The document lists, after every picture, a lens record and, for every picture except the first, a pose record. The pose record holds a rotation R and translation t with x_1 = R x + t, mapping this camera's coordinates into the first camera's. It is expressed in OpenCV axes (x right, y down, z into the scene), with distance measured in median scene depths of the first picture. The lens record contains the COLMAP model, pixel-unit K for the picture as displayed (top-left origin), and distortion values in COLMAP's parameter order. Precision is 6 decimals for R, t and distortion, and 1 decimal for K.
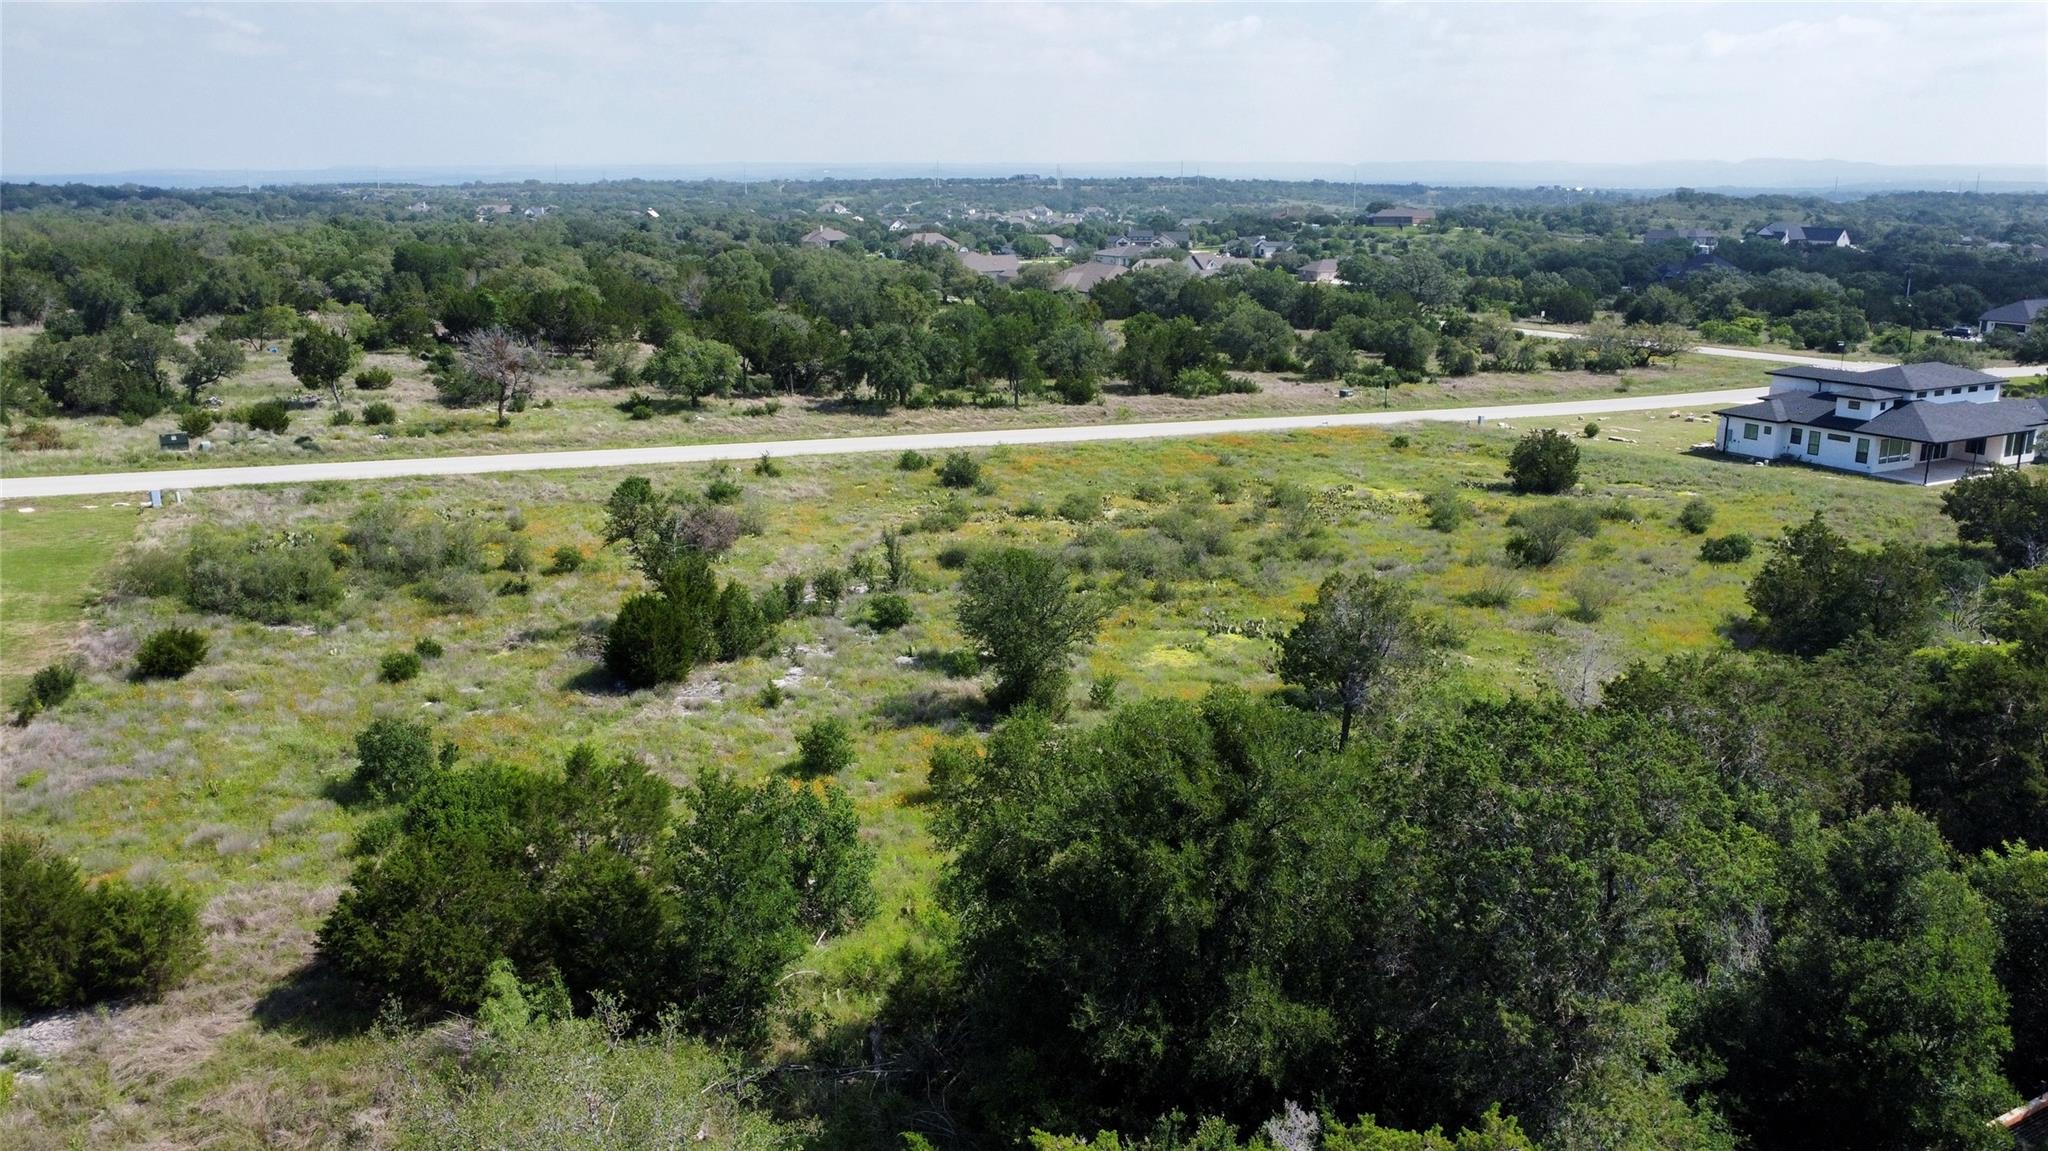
lens RADIAL K [[1542.3, 0, 1032.4], [0, 1542.3, 572.7], [0, 0, 1]] dist [0.002183, -0.002199]
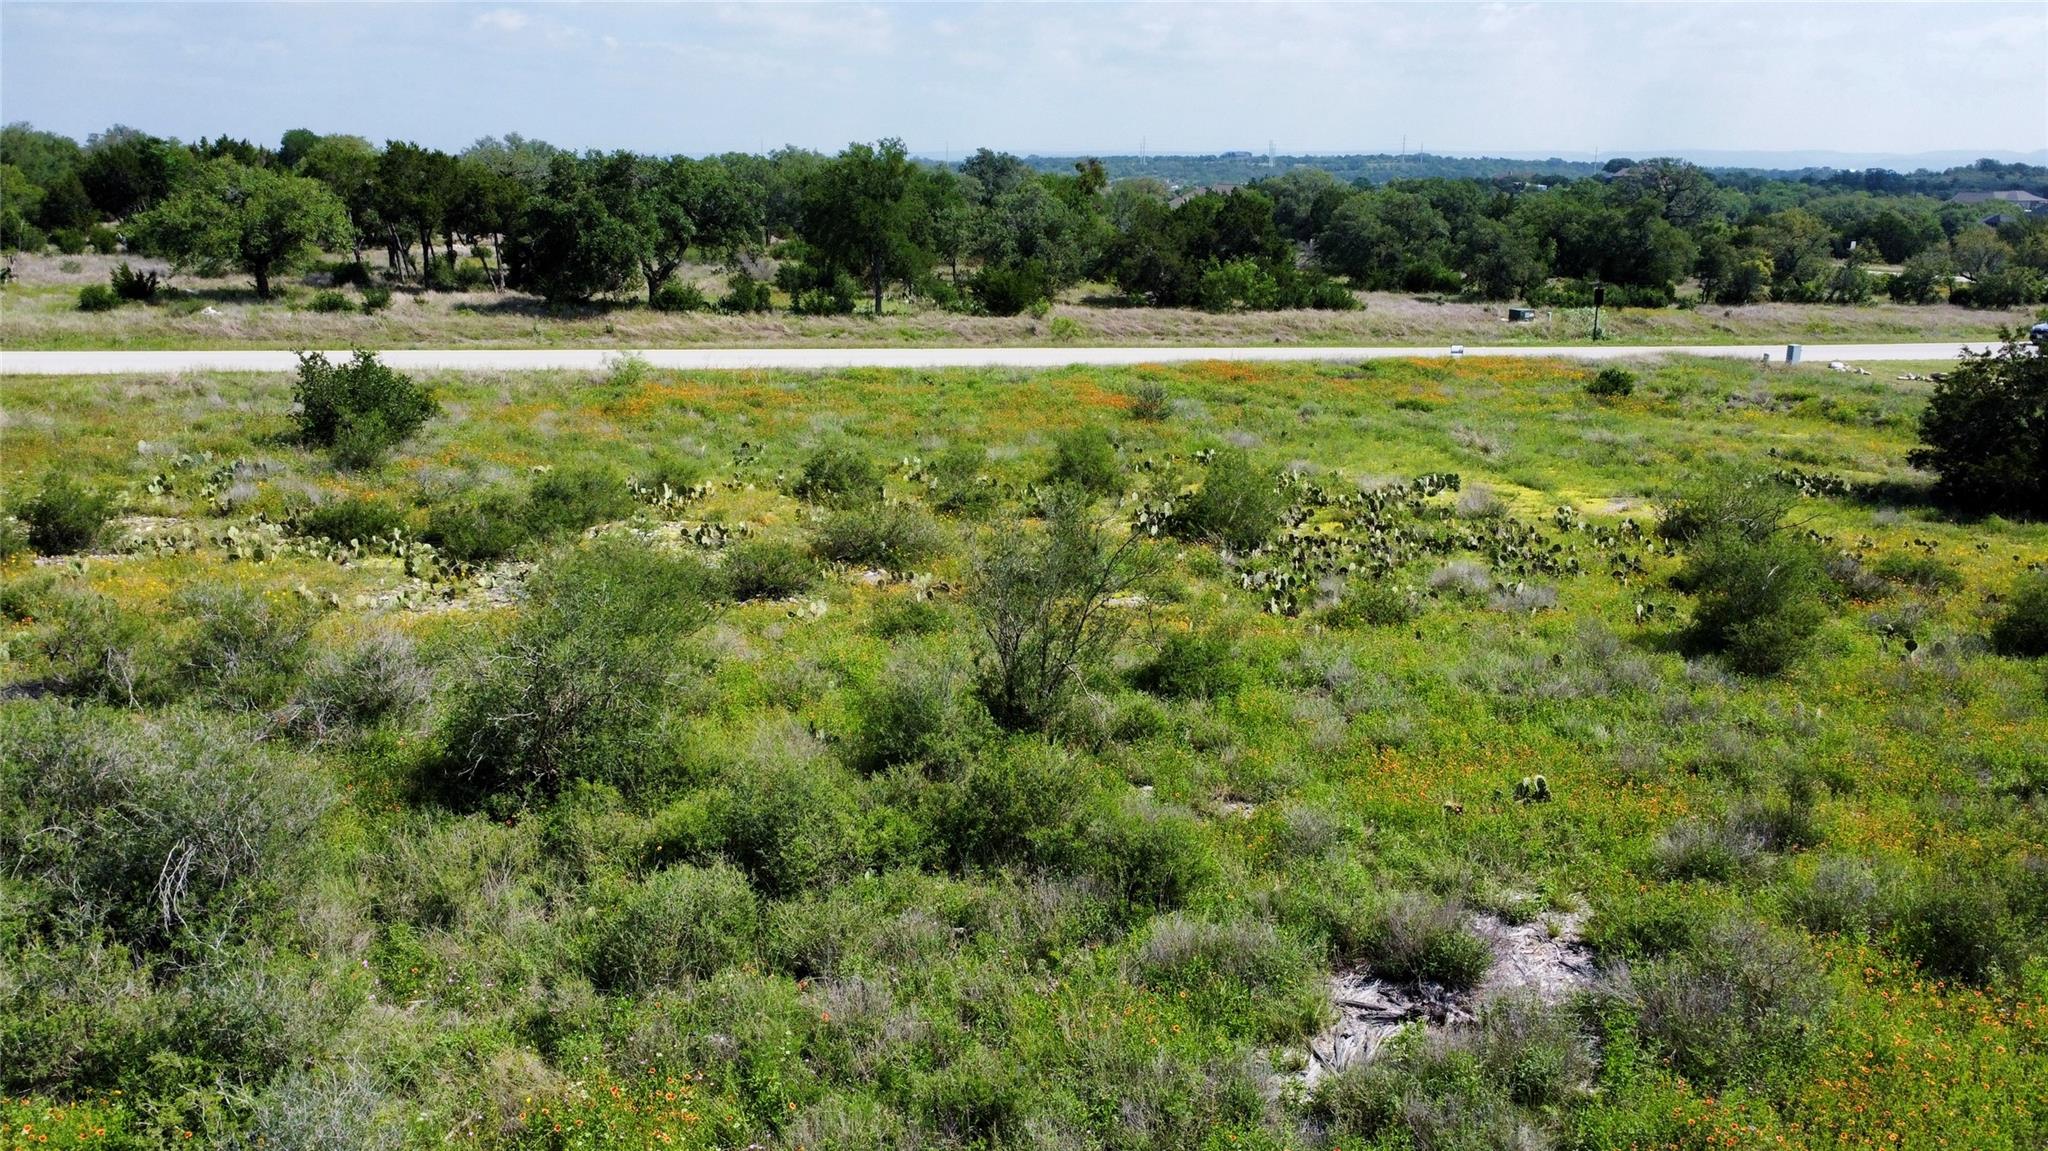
lens RADIAL K [[1542.3, 0, 1032.4], [0, 1542.3, 572.7], [0, 0, 1]] dist [0.002183, -0.002199]
pose [[0.990036, 0.040597, -0.134839, 0.105946], [-0.039743, 0.999169, 0.009019, -0.022333], [0.135093, -0.003570, 0.990826, 0.421445]]
